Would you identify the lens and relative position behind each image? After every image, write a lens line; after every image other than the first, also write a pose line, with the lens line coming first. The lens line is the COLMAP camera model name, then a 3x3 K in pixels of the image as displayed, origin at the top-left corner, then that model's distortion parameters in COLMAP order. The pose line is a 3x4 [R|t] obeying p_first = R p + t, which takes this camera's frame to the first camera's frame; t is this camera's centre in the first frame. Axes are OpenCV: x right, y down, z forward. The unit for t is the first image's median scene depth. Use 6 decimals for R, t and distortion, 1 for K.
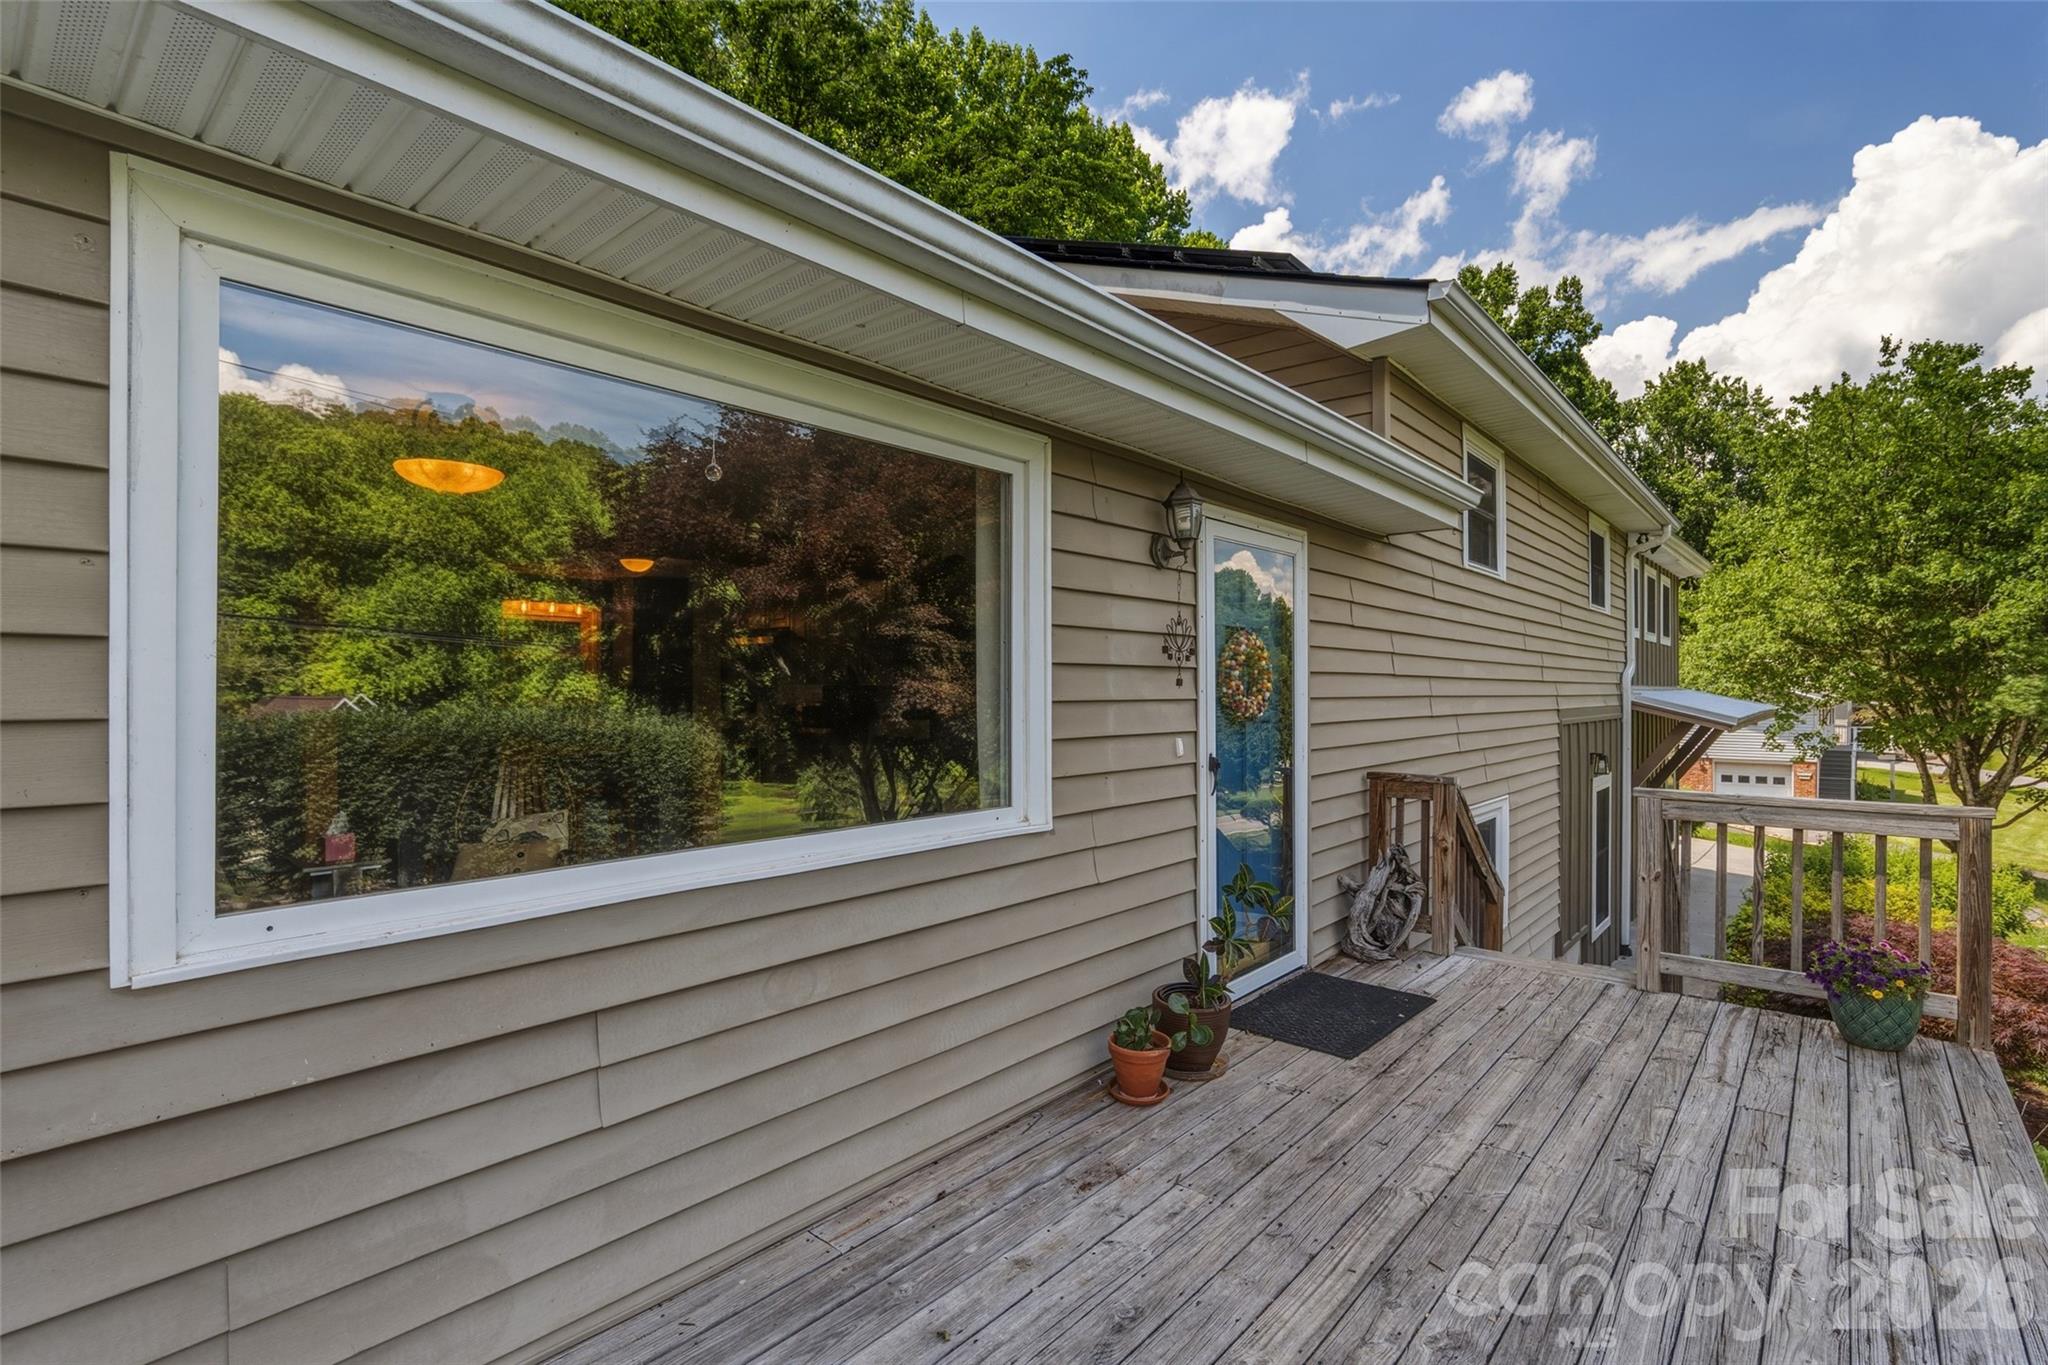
lens RADIAL K [[944.2, 0, 1020.5], [0, 944.2, 683.1], [0, 0, 1]] dist [-0.021594, 0.000289]
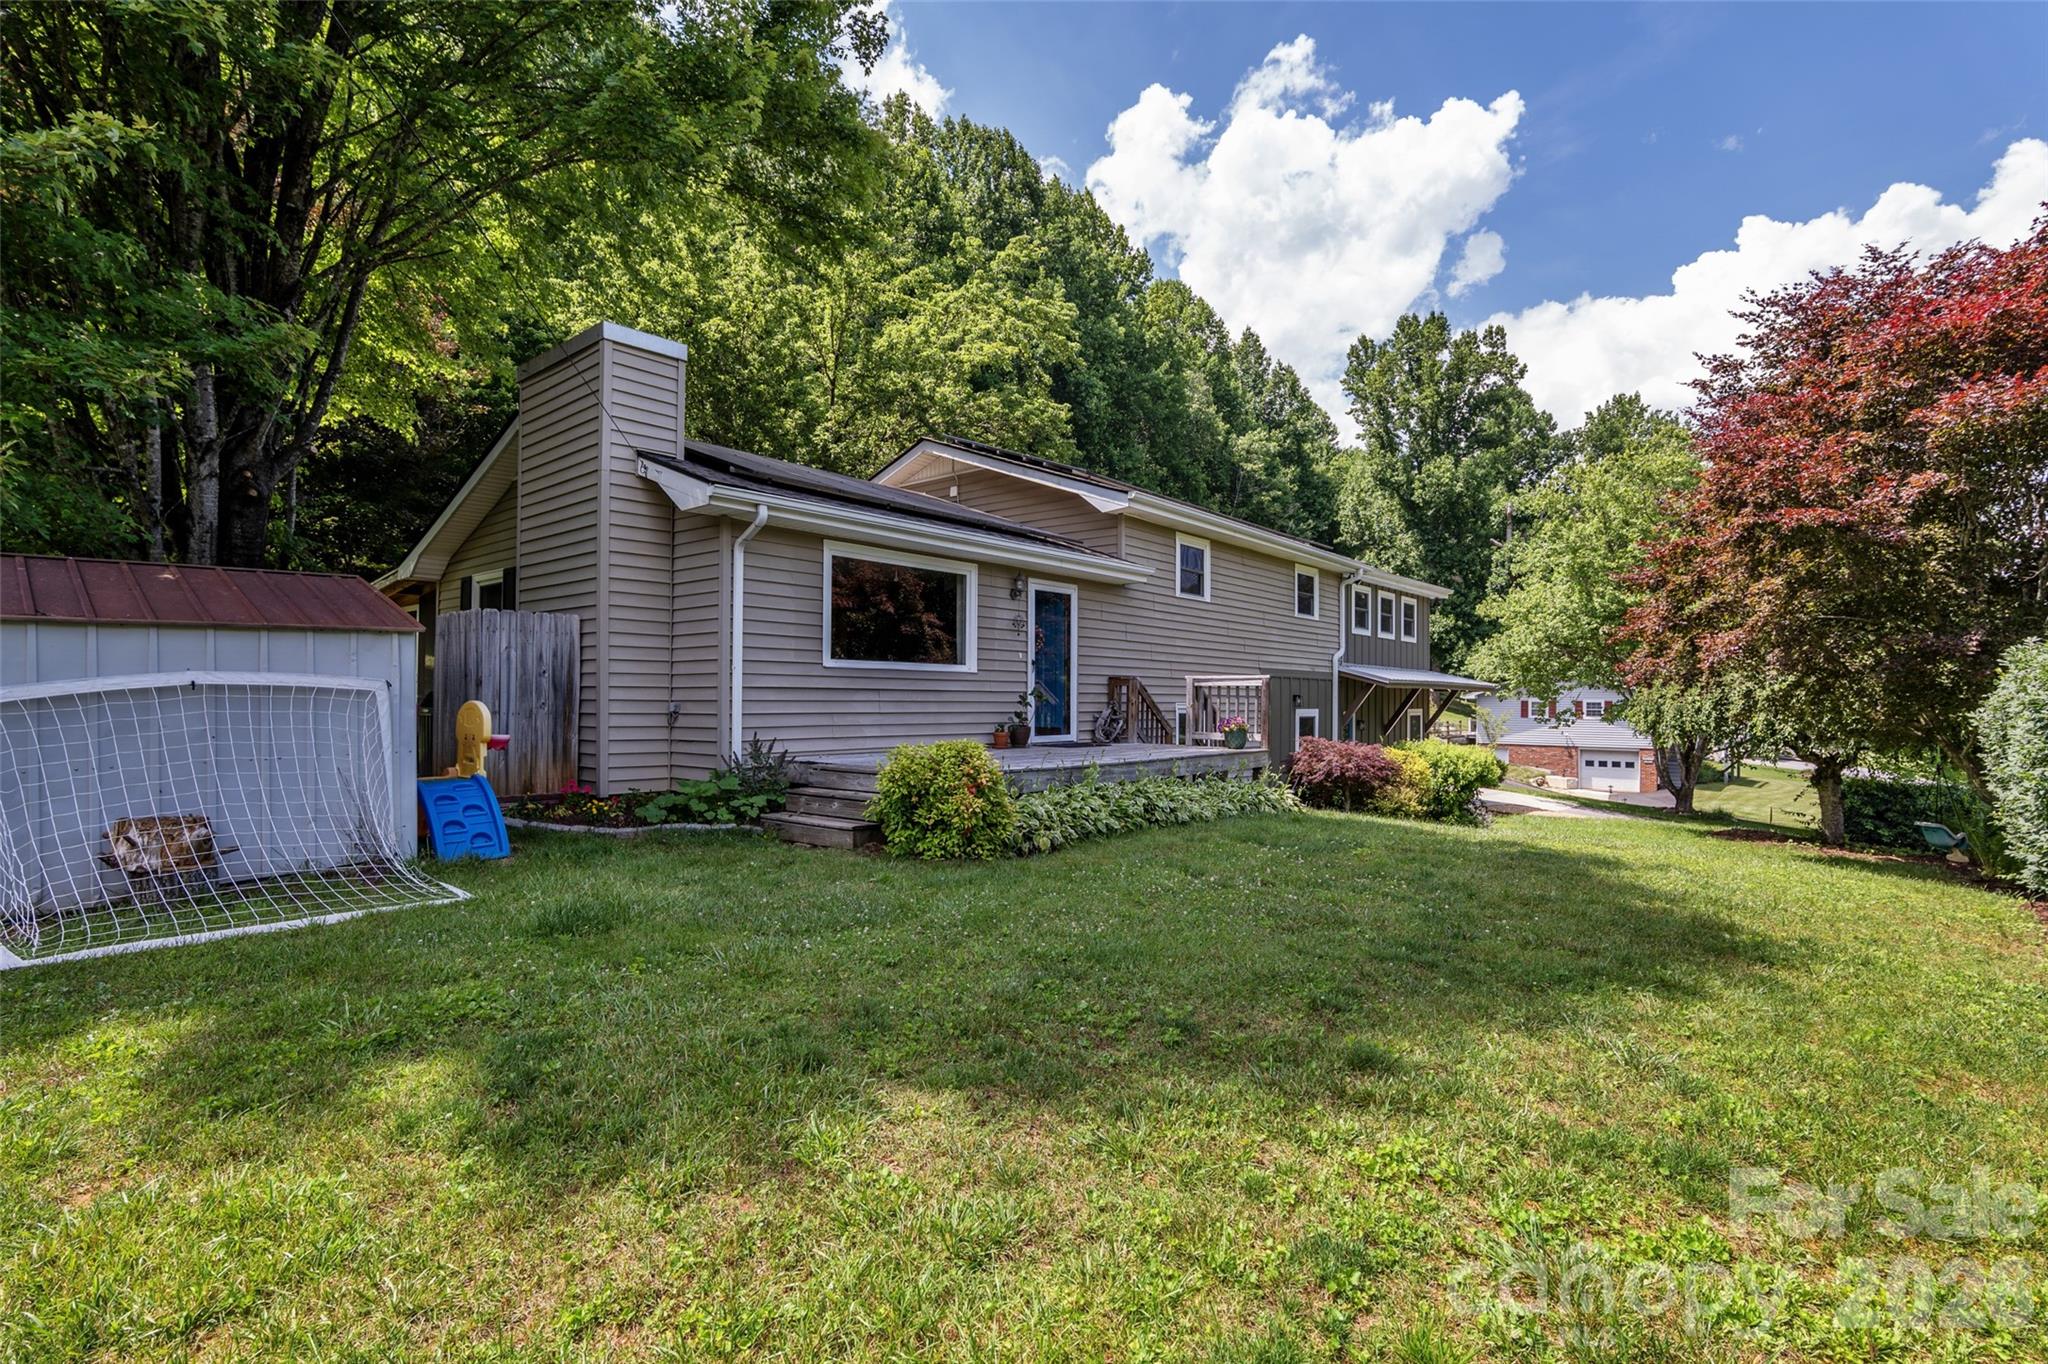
lens RADIAL K [[944.2, 0, 1027.0], [0, 944.2, 692.8], [0, 0, 1]] dist [-0.021594, 0.000289]
pose [[0.999793, 0.005439, 0.019580, 0.011513], [-0.005408, 0.999984, -0.001667, 0.017774], [-0.019589, 0.001561, 0.999807, -0.196415]]
